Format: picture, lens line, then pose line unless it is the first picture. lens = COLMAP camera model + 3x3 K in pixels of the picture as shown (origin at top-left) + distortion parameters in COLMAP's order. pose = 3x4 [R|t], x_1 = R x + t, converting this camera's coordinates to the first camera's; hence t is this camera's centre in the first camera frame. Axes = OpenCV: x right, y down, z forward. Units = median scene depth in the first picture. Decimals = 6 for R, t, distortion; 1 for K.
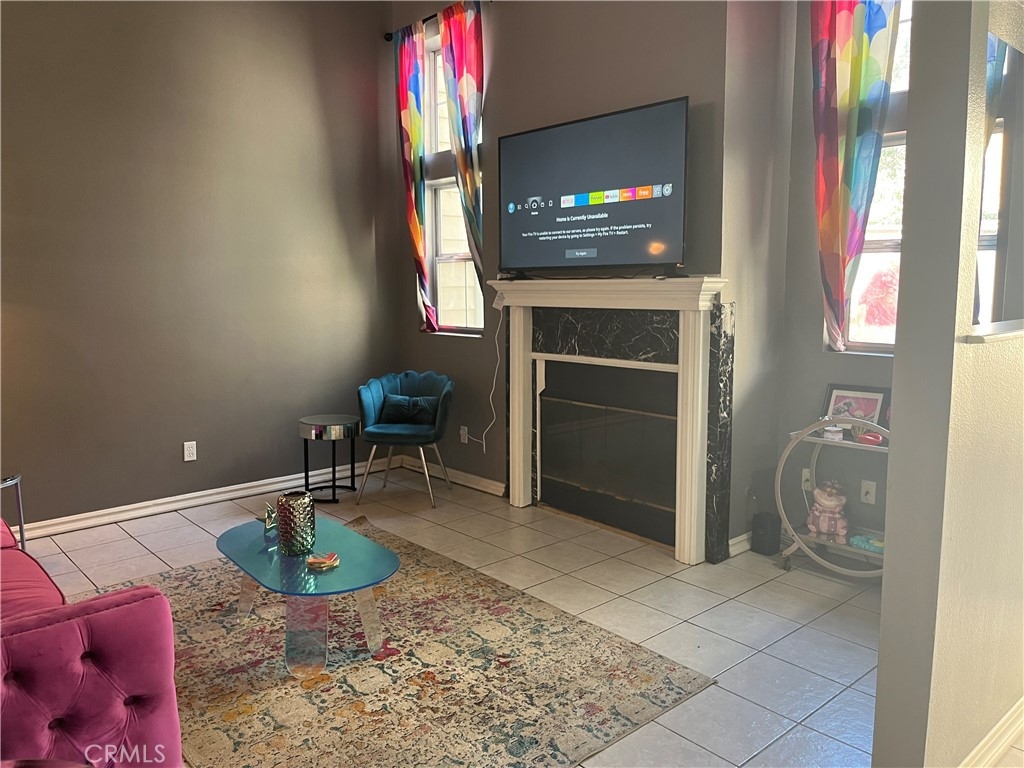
lens RADIAL K [[774.4, 0, 511.2], [0, 774.4, 383.3], [0, 0, 1]] dist [0.015609, 0.002457]
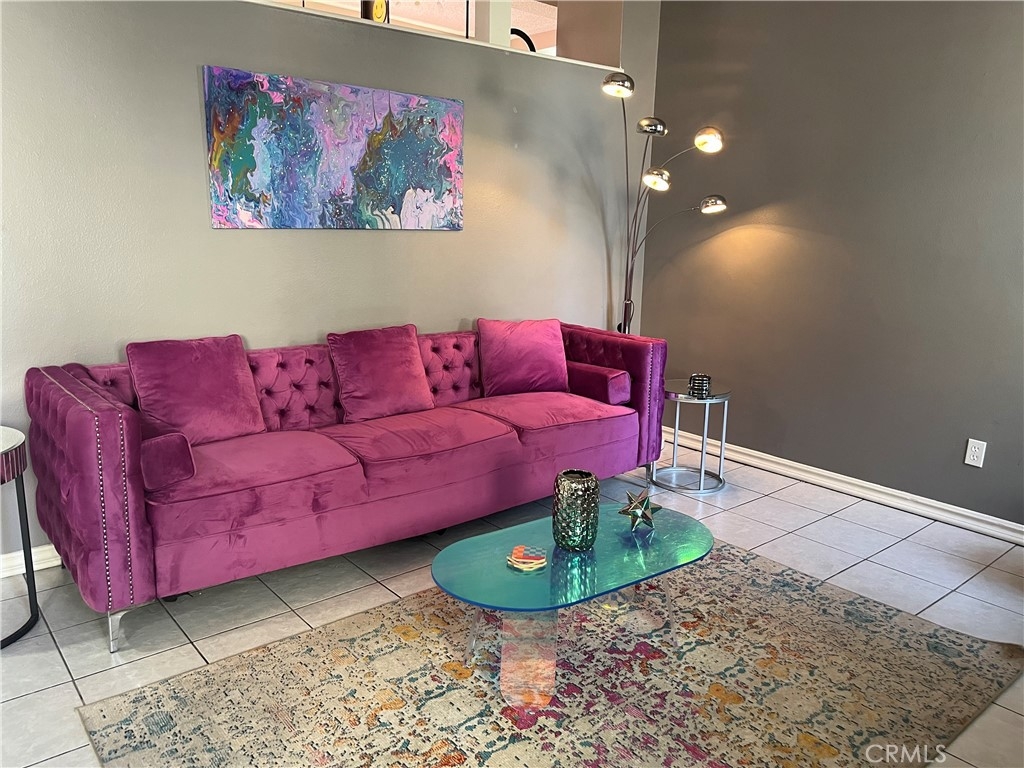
lens RADIAL K [[774.4, 0, 511.2], [0, 774.4, 382.2], [0, 0, 1]] dist [0.015609, 0.002457]
pose [[-0.038019, 0.217841, -0.975244, 0.466896], [-0.151878, 0.963351, 0.221105, -0.111356], [0.987668, 0.156524, -0.003540, 0.912771]]
